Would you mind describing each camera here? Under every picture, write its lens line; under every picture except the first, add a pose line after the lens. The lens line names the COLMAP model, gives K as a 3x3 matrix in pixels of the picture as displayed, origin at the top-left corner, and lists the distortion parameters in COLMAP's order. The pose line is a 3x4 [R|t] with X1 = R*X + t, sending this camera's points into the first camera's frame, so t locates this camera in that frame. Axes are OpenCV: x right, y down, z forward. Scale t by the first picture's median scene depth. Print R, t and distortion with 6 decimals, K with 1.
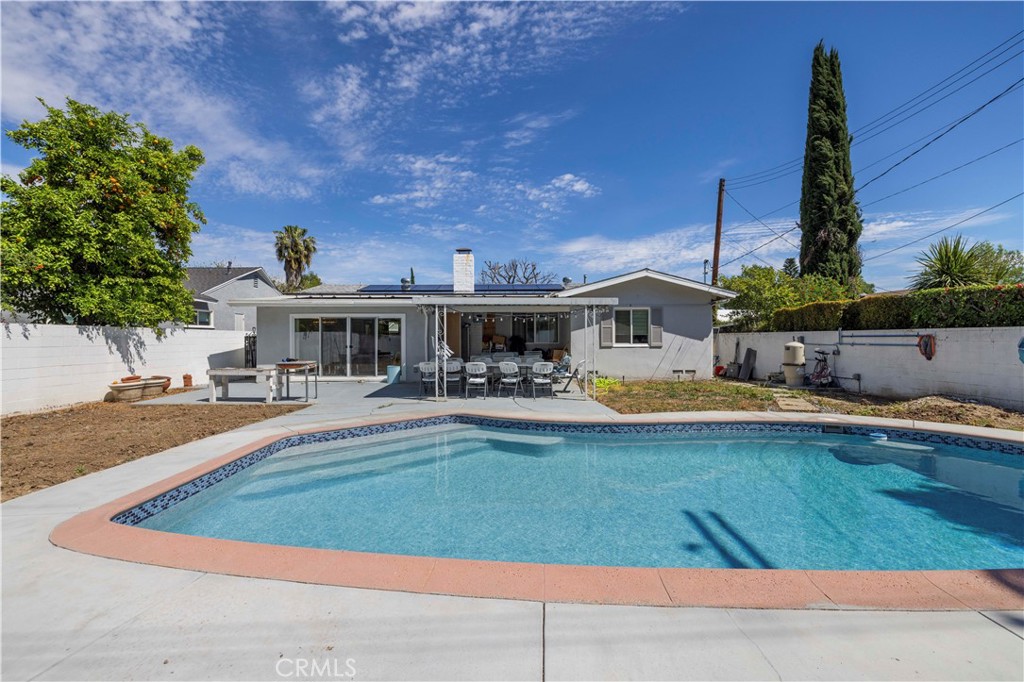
lens RADIAL K [[436.8, 0, 508.9], [0, 436.8, 343.3], [0, 0, 1]] dist [0.003097, 0.000588]
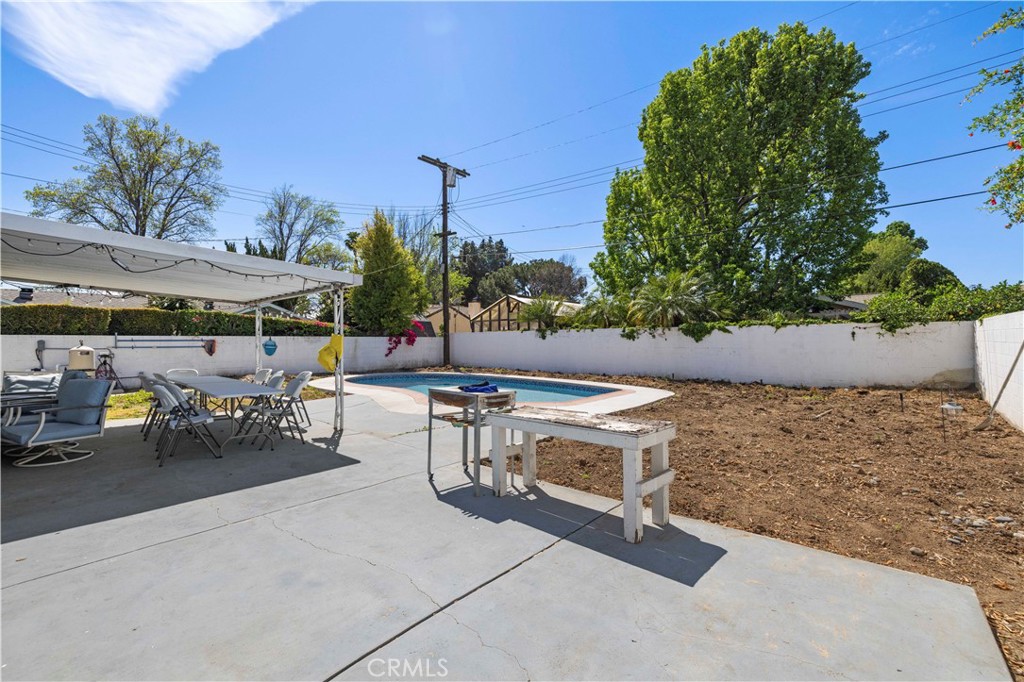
lens RADIAL K [[436.8, 0, 517.6], [0, 436.8, 334.0], [0, 0, 1]] dist [0.003097, 0.000588]
pose [[-0.772272, 0.018067, 0.635035, -0.561710], [0.015044, 0.999835, -0.010152, -0.005160], [-0.635114, 0.001714, -0.772417, 0.998702]]
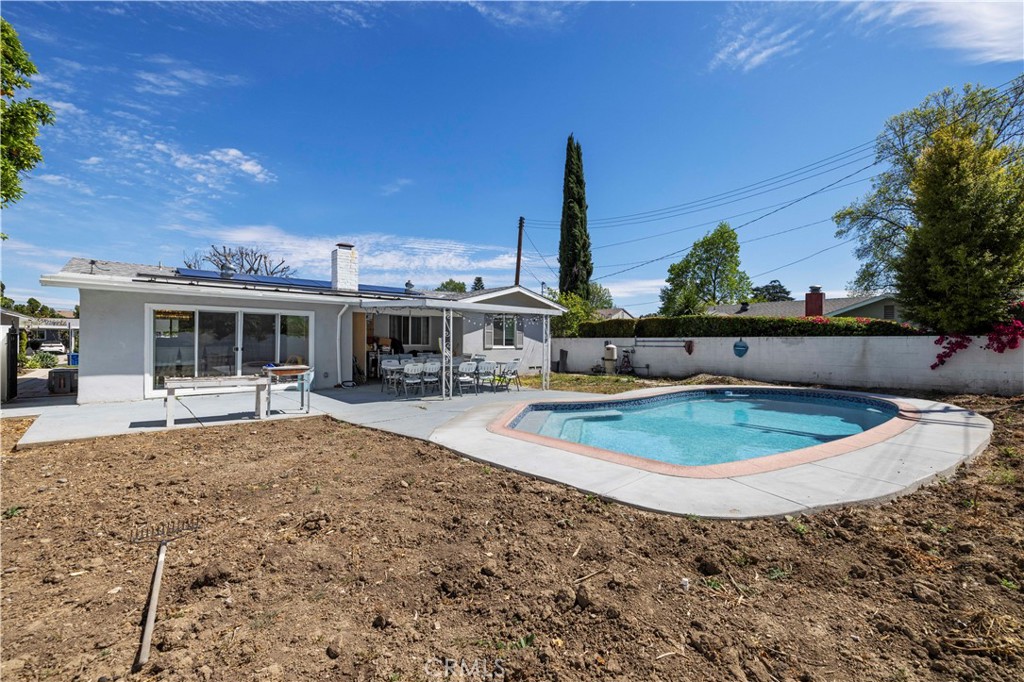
lens RADIAL K [[436.8, 0, 510.1], [0, 436.8, 341.6], [0, 0, 1]] dist [0.003097, 0.000588]
pose [[0.765111, 0.007751, 0.643852, -0.504380], [-0.000016, 0.999928, -0.012018, 0.003928], [-0.643899, 0.009184, 0.765055, 0.069488]]
